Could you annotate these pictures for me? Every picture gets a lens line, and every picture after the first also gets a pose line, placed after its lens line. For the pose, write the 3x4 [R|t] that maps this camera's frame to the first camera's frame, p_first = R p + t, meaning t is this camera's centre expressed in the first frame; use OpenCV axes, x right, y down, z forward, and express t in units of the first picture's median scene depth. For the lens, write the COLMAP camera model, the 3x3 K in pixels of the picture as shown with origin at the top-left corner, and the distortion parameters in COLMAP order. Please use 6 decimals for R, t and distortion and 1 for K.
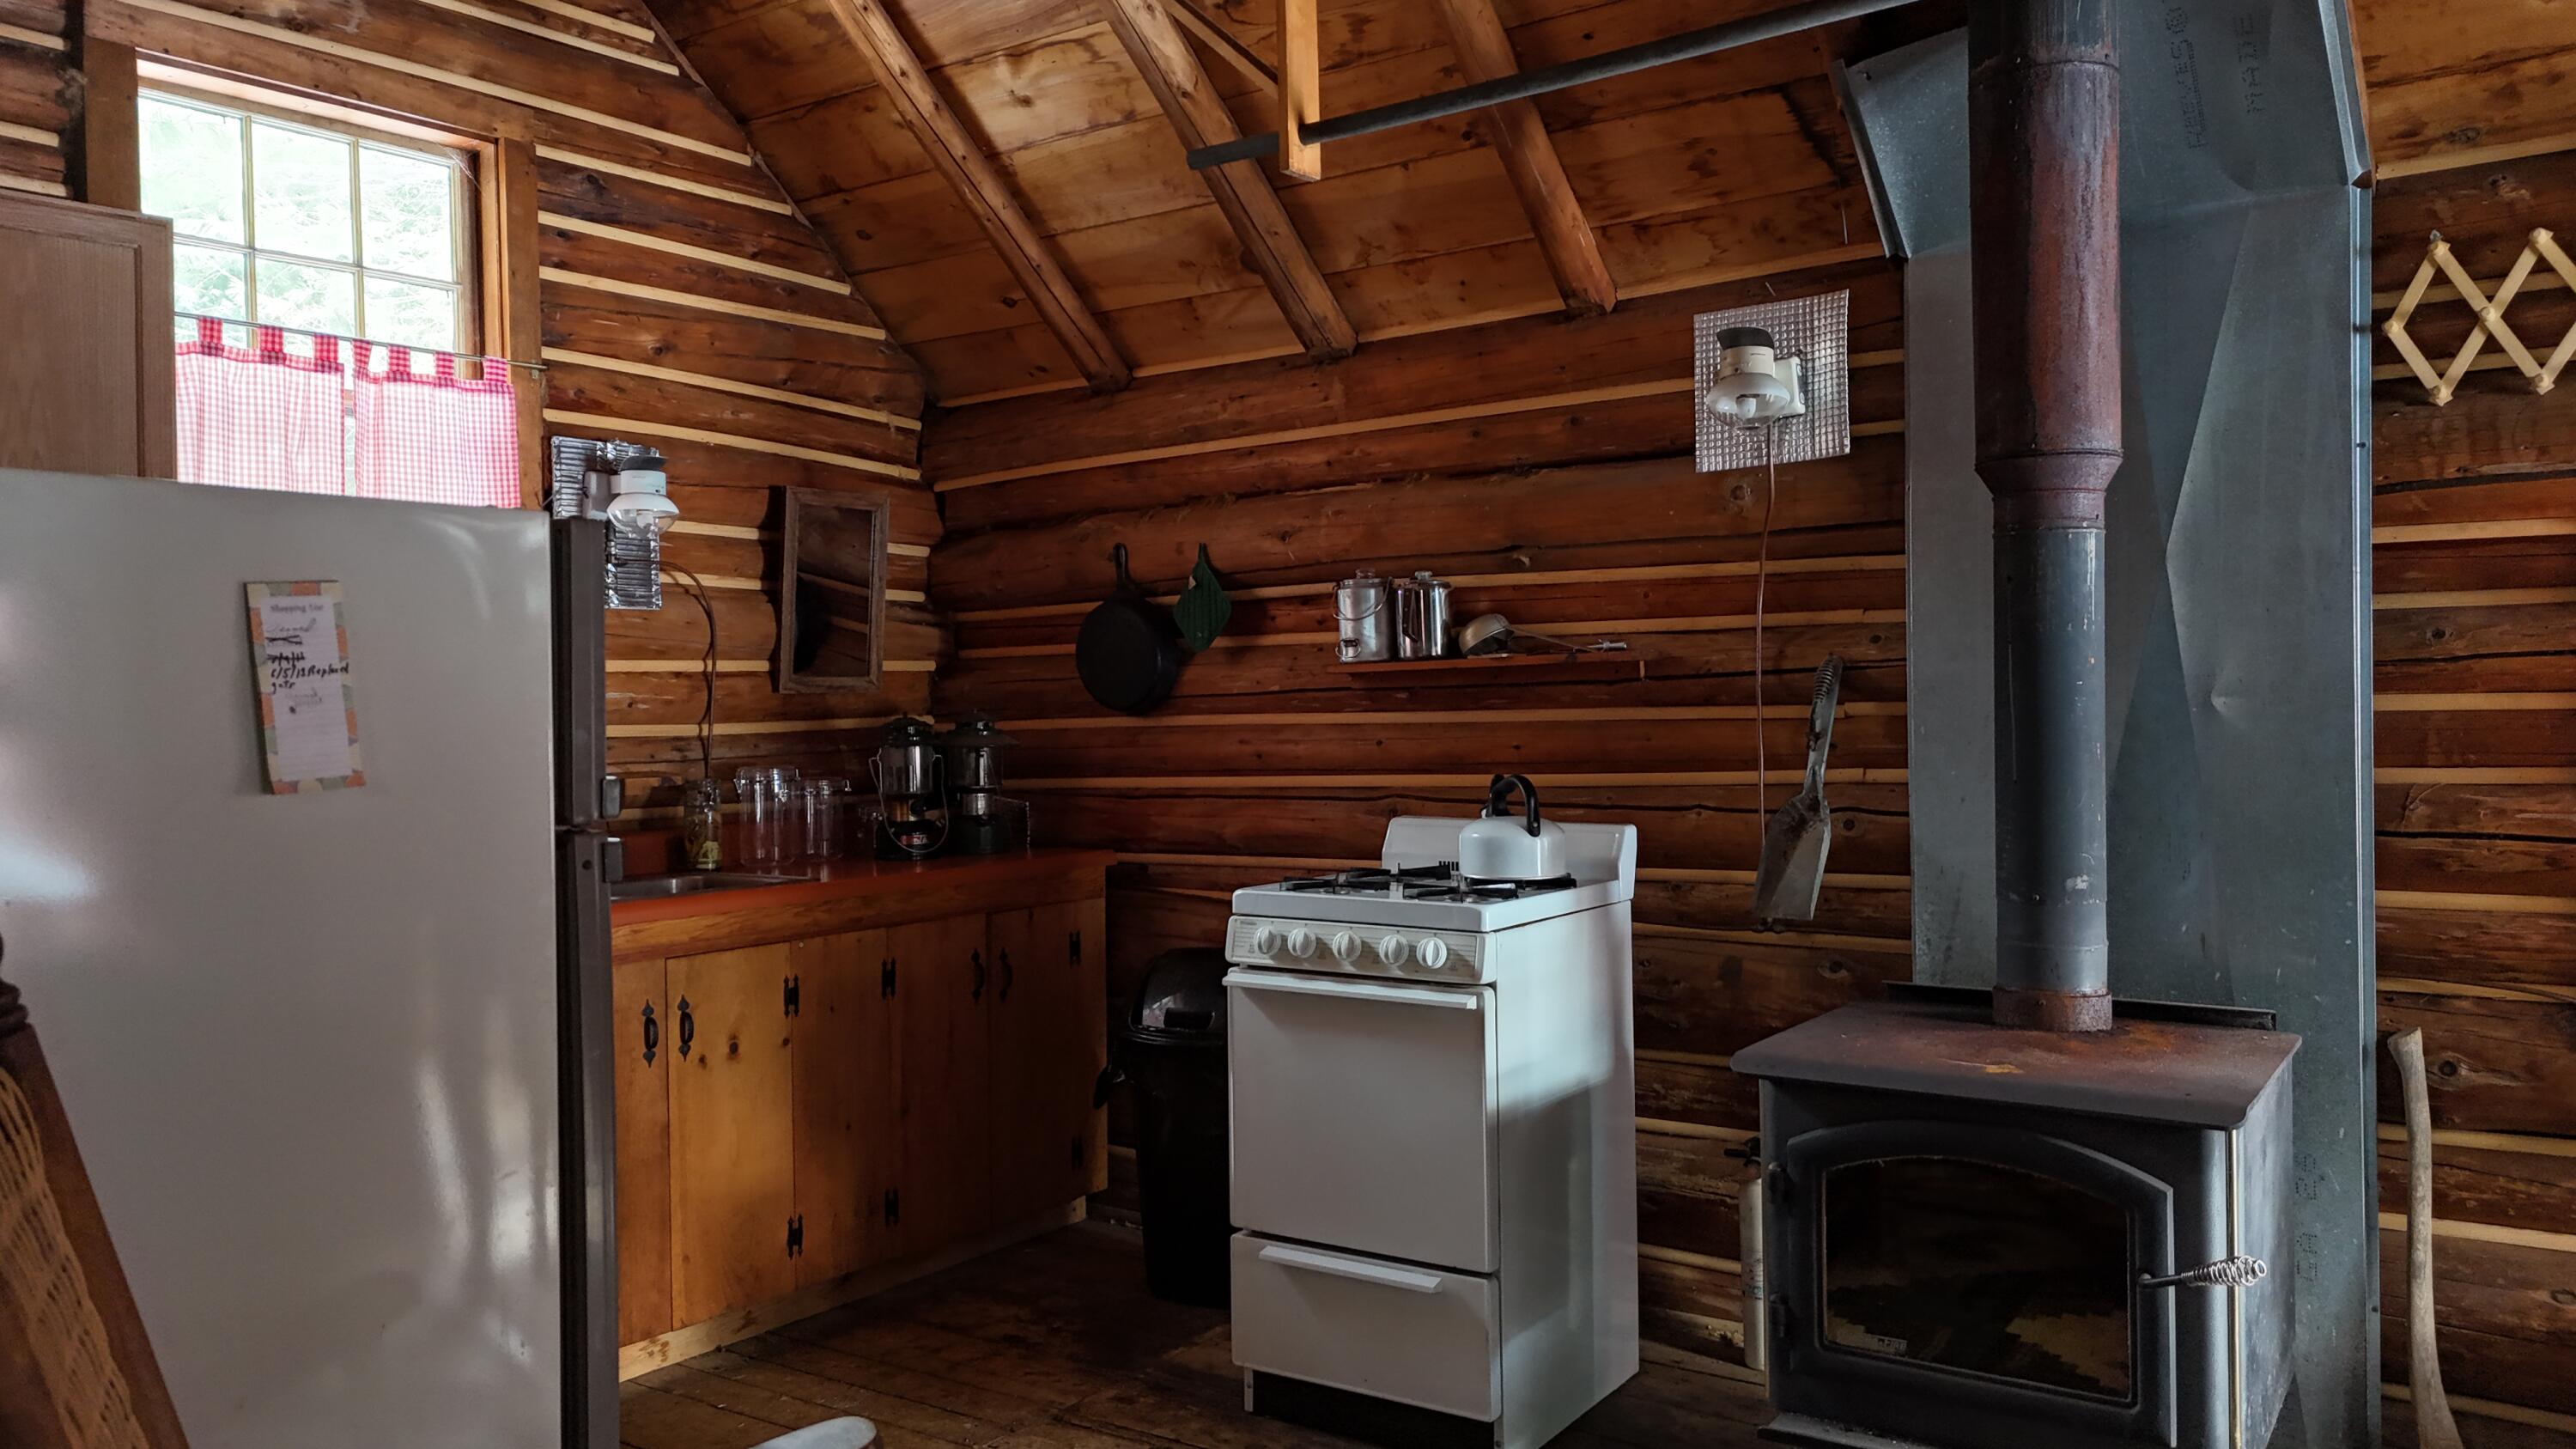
lens RADIAL K [[1891.0, 0, 1281.9], [0, 1891.0, 715.0], [0, 0, 1]] dist [0.054495, -0.049241]
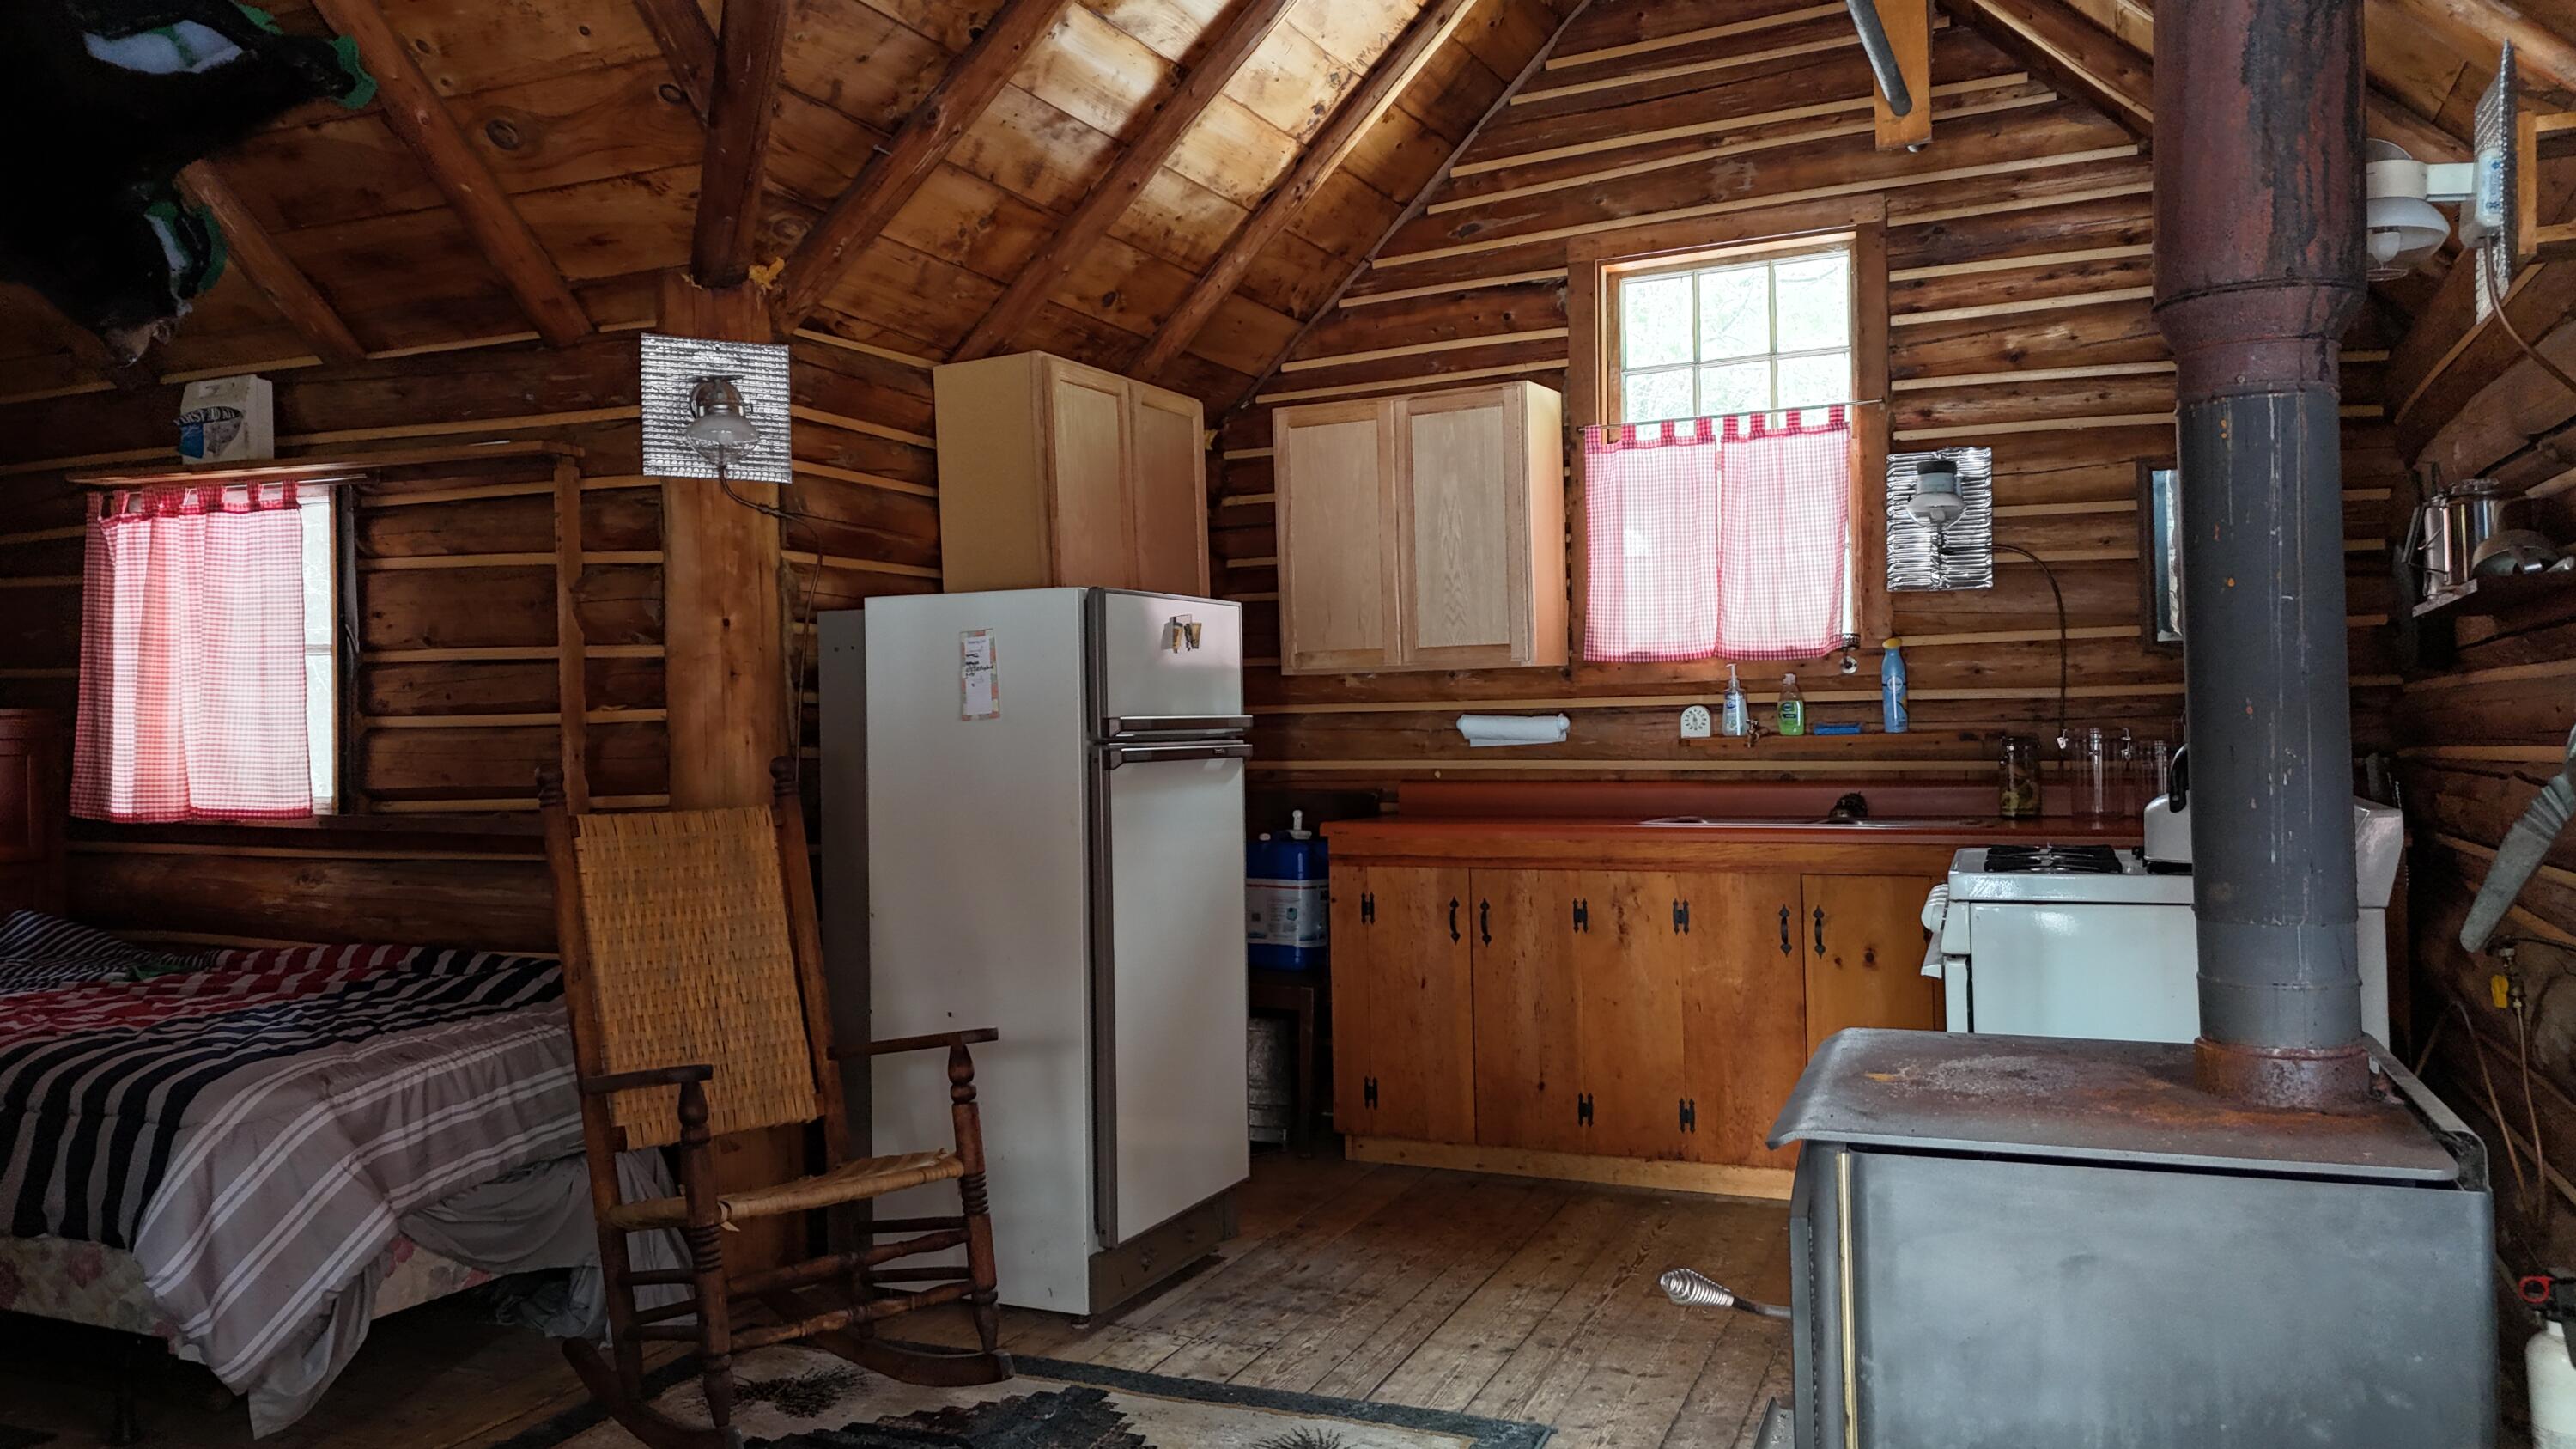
lens RADIAL K [[1891.0, 0, 1278.9], [0, 1891.0, 720.6], [0, 0, 1]] dist [0.054495, -0.049241]
pose [[0.201230, 0.004482, -0.979534, 0.818539], [0.013146, 0.999887, 0.007276, 0.012628], [0.979456, -0.014342, 0.201148, 0.400968]]
